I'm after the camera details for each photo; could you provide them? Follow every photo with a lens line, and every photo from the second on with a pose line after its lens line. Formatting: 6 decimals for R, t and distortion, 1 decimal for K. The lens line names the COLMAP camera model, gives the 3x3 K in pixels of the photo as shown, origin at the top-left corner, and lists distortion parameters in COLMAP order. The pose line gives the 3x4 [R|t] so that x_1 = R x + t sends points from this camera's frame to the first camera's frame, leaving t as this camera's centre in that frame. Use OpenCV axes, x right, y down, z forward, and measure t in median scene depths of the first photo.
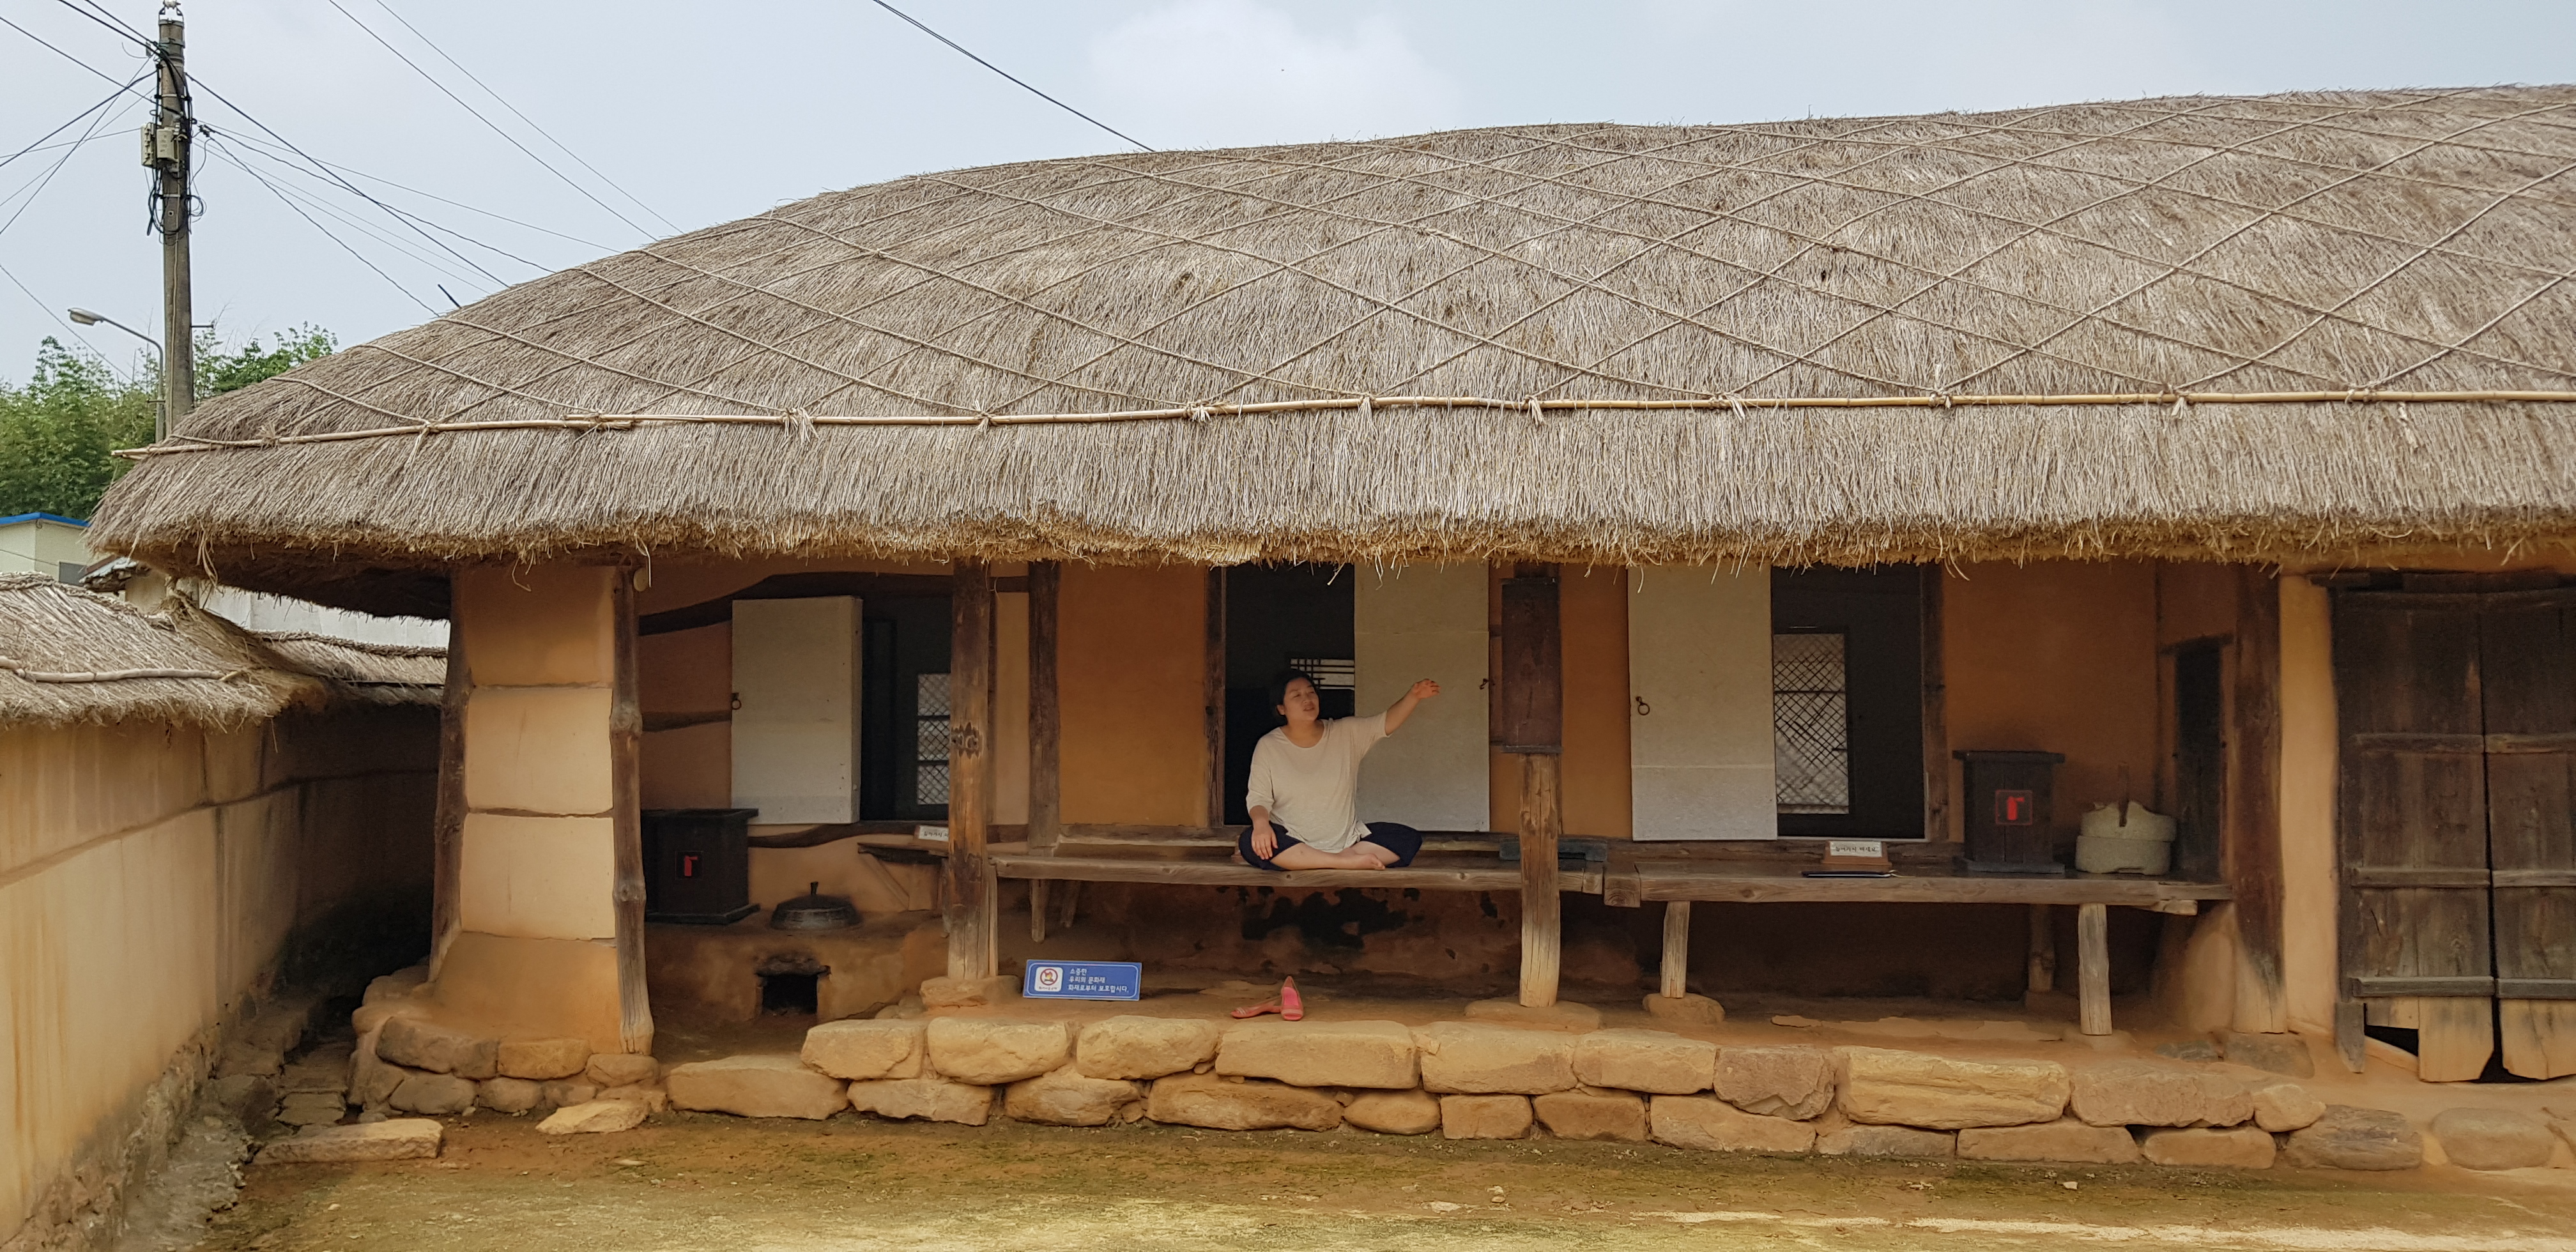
lens RADIAL K [[2007.5, 0, 1288.0], [0, 2007.5, 626.0], [0, 0, 1]] dist [0.127982, -0.229848]
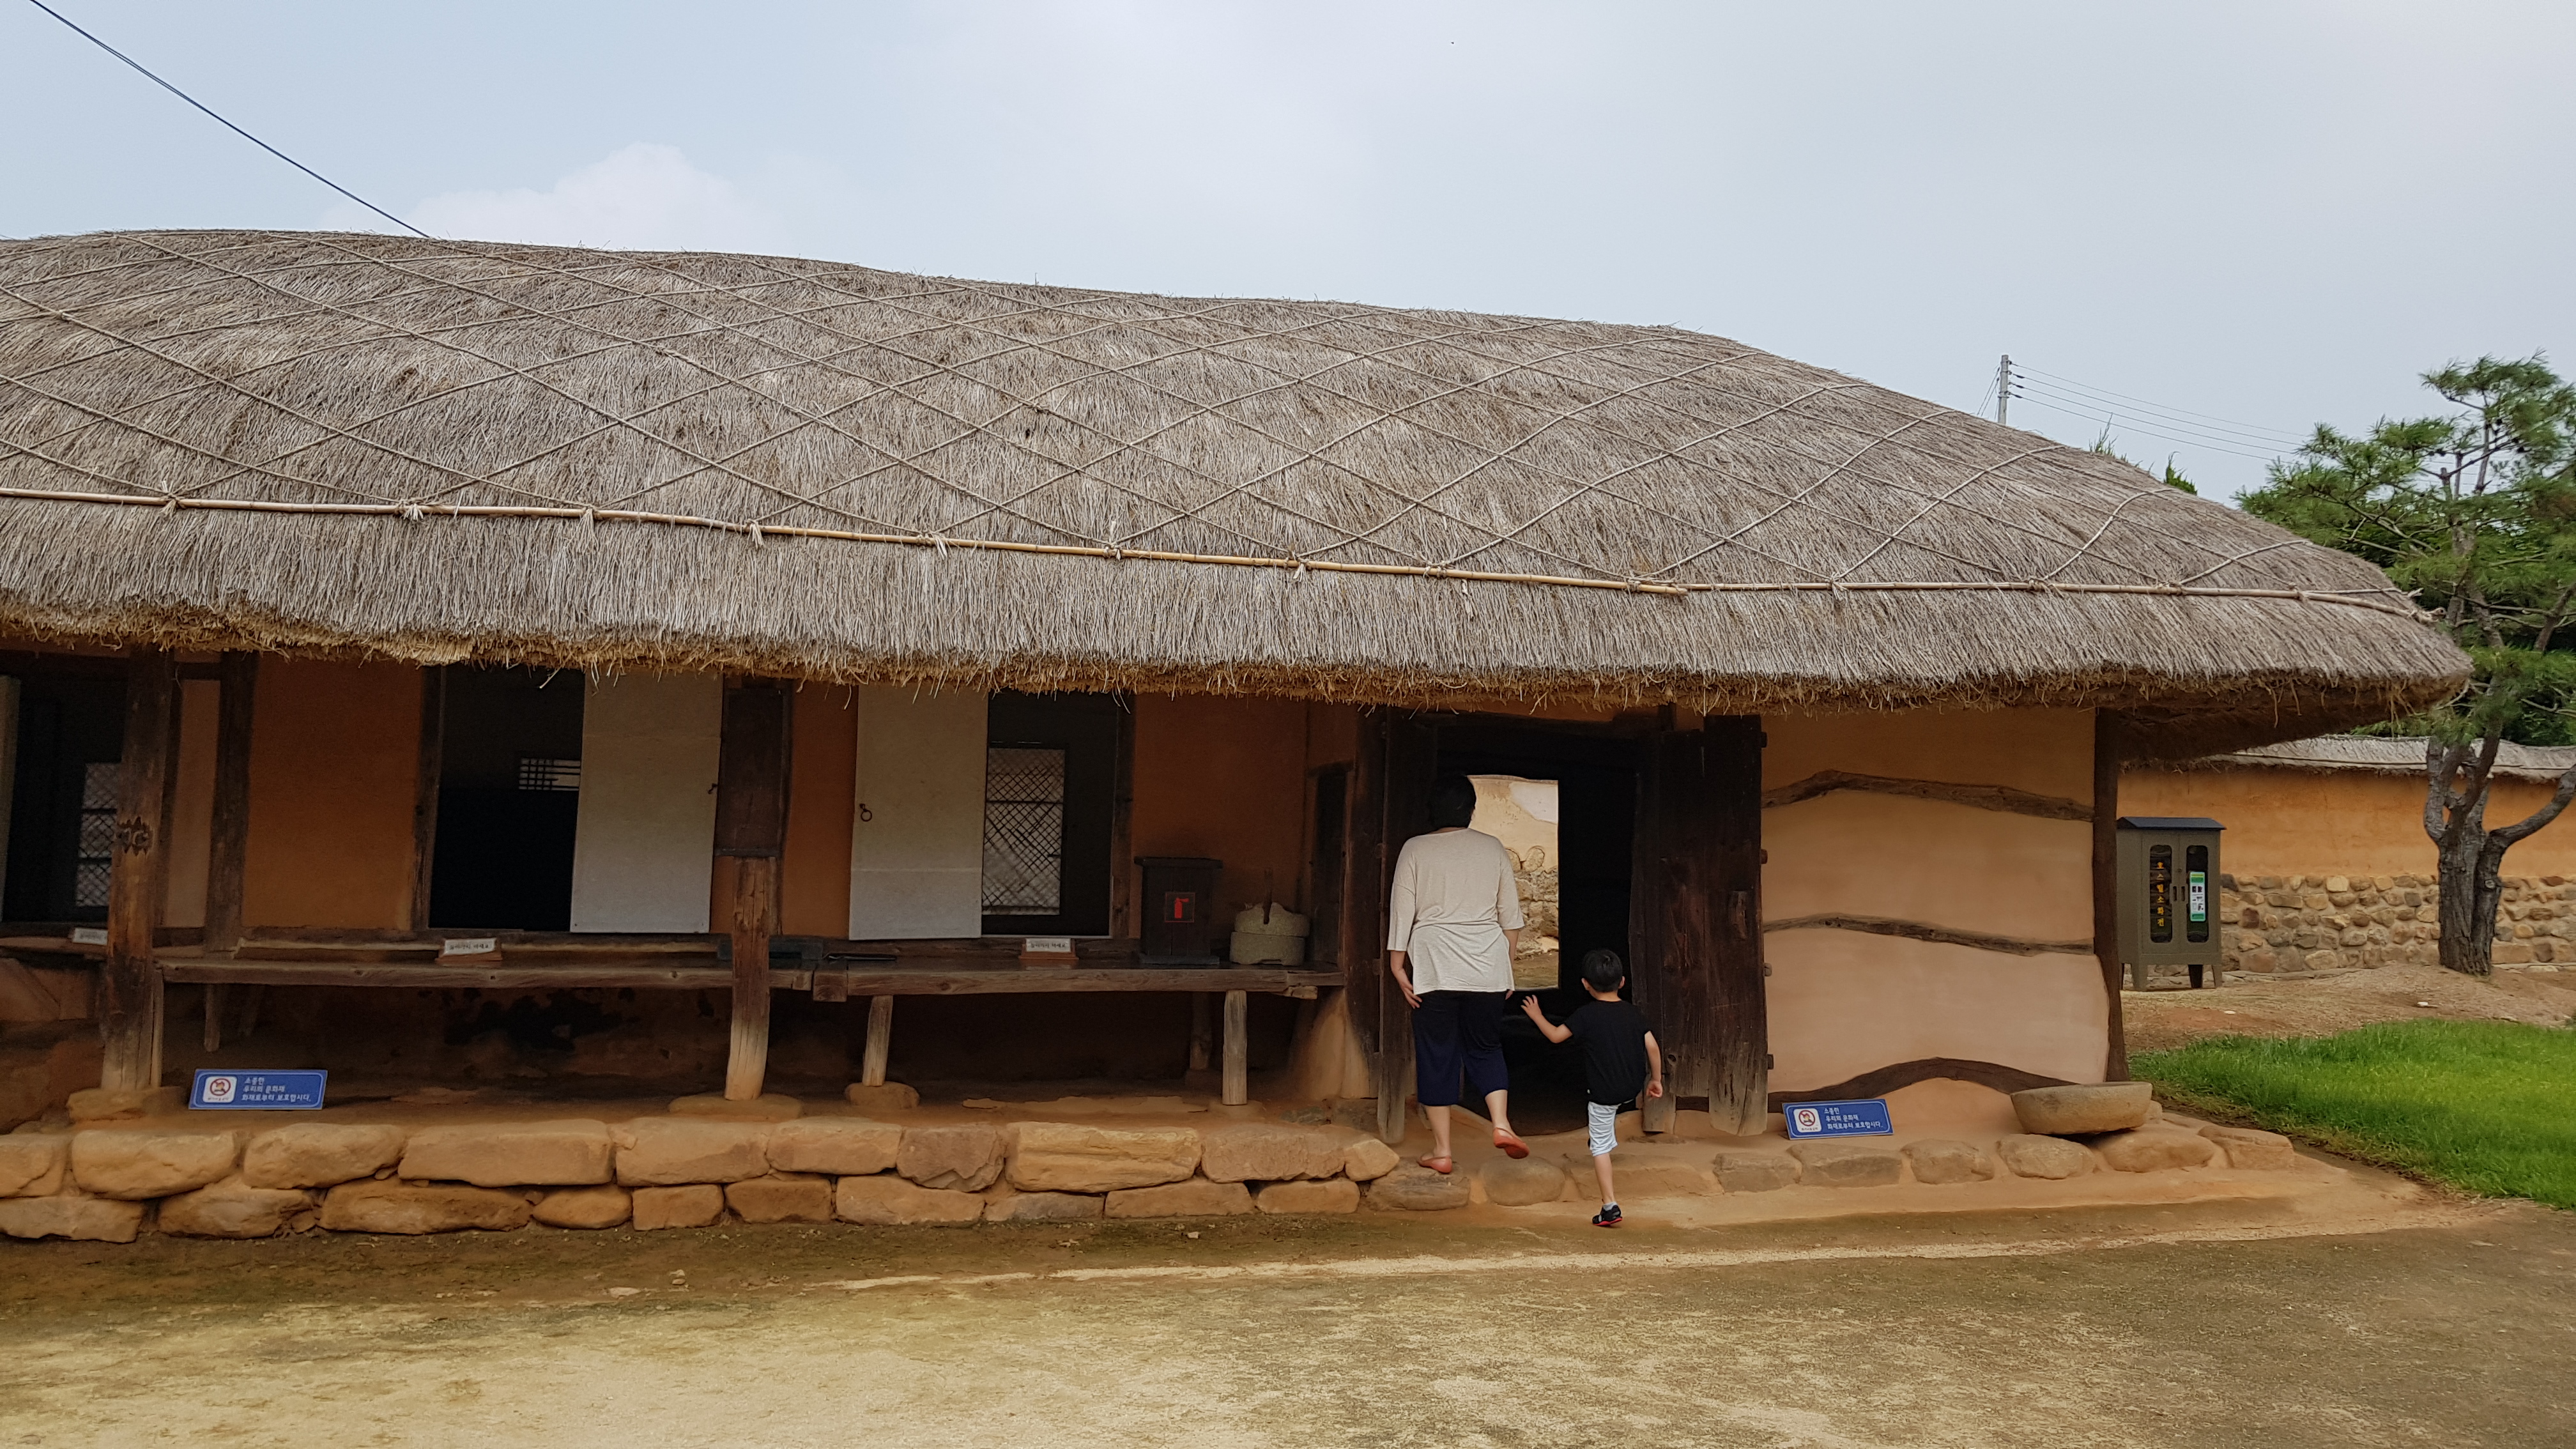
lens RADIAL K [[2006.6, 0, 1274.3], [0, 2006.6, 658.8], [0, 0, 1]] dist [0.083764, -0.138181]
pose [[0.941609, 0.046236, 0.333519, 0.025218], [-0.034175, 0.998535, -0.041944, -0.004997], [-0.334970, 0.028097, 0.941810, -0.088167]]
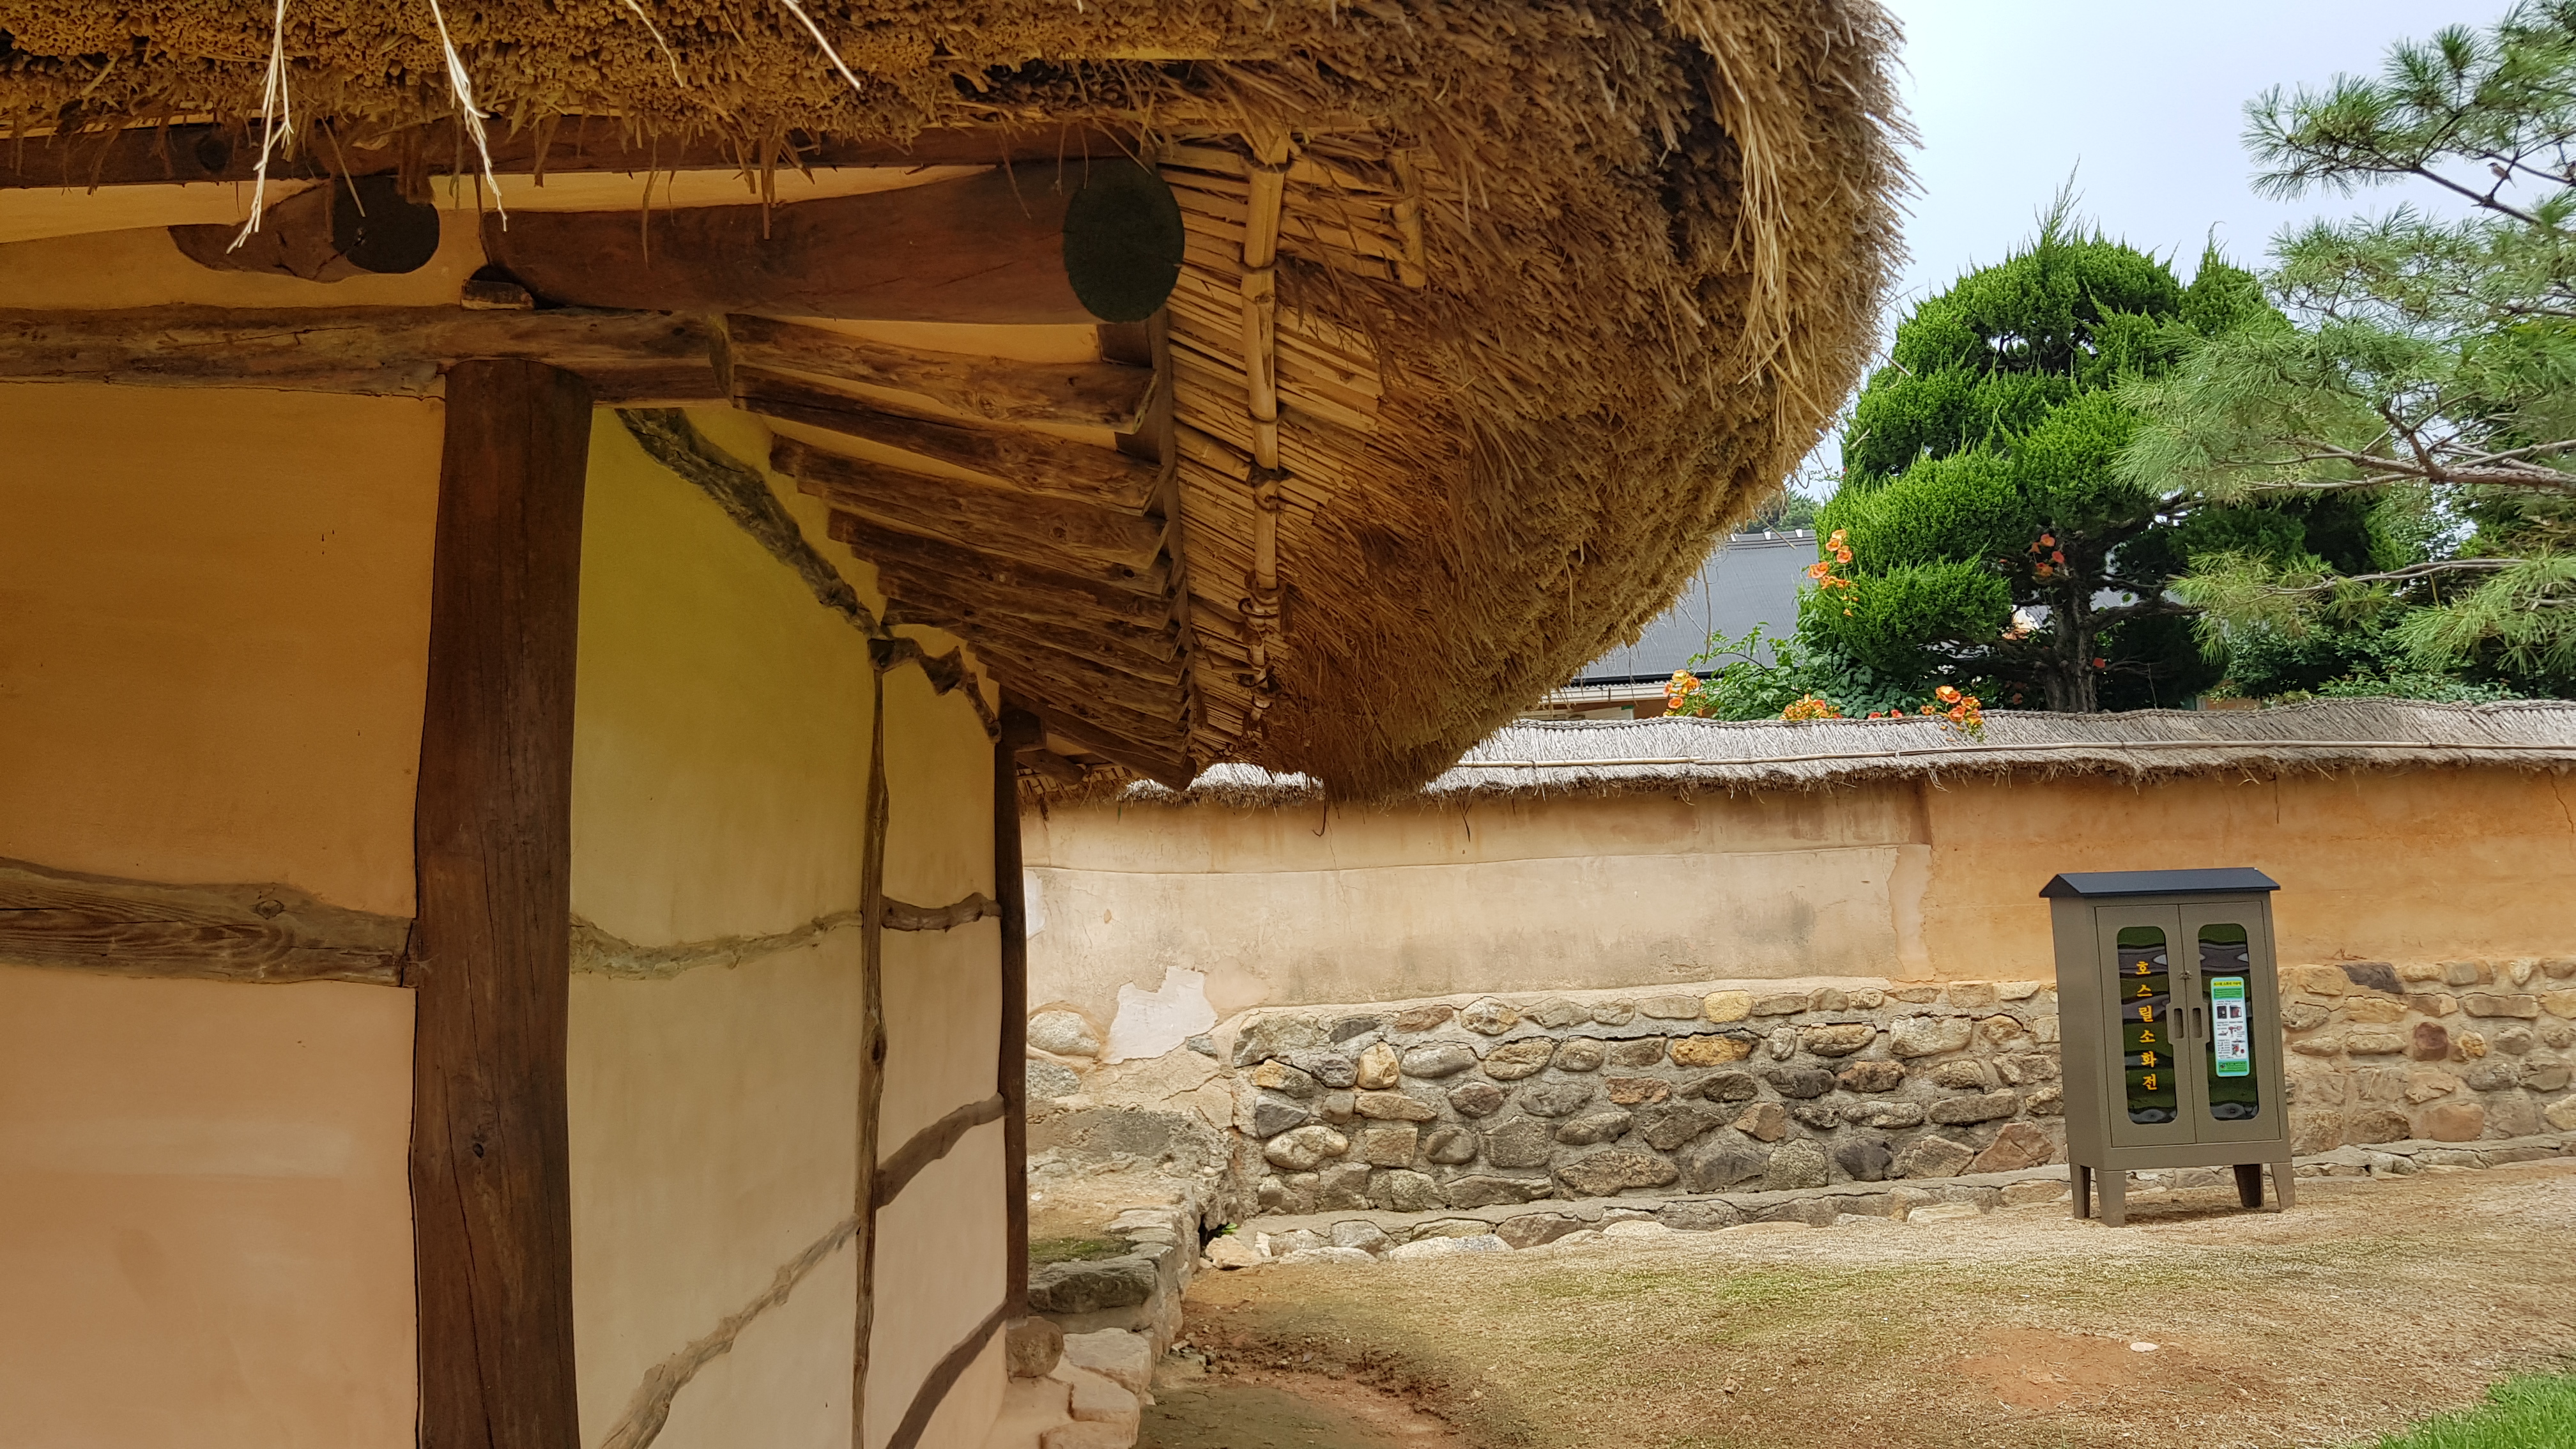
lens RADIAL K [[2009.4, 0, 1259.0], [0, 2009.4, 672.5], [0, 0, 1]] dist [0.035096, -0.077468]
pose [[0.986908, -0.006520, 0.161149, 1.068391], [0.018806, 0.997019, -0.074836, 0.007280], [-0.160181, 0.076887, 0.984089, 0.689300]]
